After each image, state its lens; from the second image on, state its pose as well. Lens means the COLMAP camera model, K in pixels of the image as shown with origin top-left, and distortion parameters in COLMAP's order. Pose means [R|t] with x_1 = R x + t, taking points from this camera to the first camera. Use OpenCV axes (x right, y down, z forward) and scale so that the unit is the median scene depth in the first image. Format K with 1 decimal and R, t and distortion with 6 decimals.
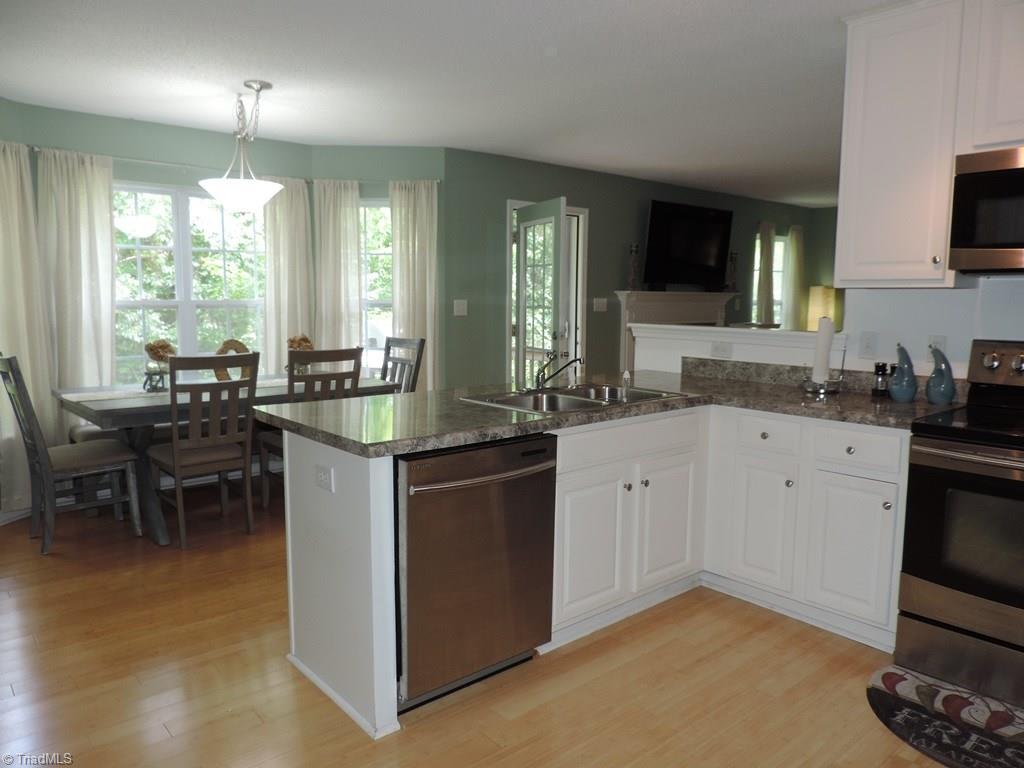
lens RADIAL K [[728.8, 0, 519.1], [0, 728.8, 384.2], [0, 0, 1]] dist [-0.025201, 0.006586]
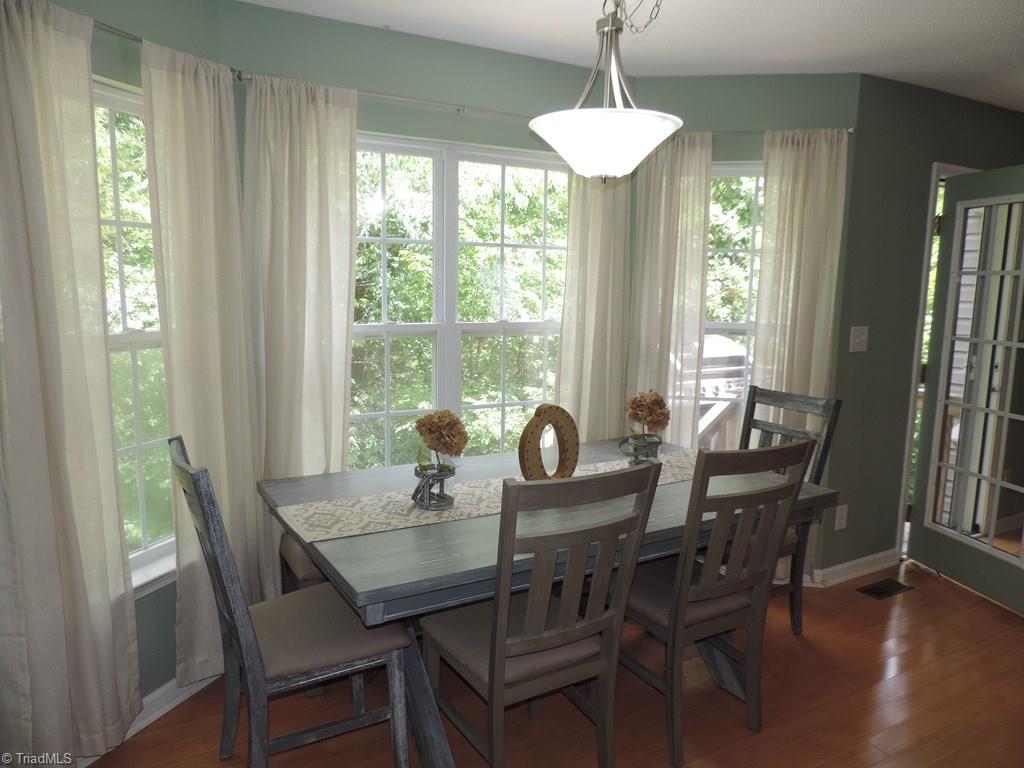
lens RADIAL K [[728.8, 0, 509.7], [0, 728.8, 383.7], [0, 0, 1]] dist [-0.025201, 0.006586]
pose [[0.978740, 0.037789, -0.201595, -0.259049], [-0.035140, 0.999243, 0.016704, -0.071558], [0.202073, -0.009265, 0.979327, 0.362821]]
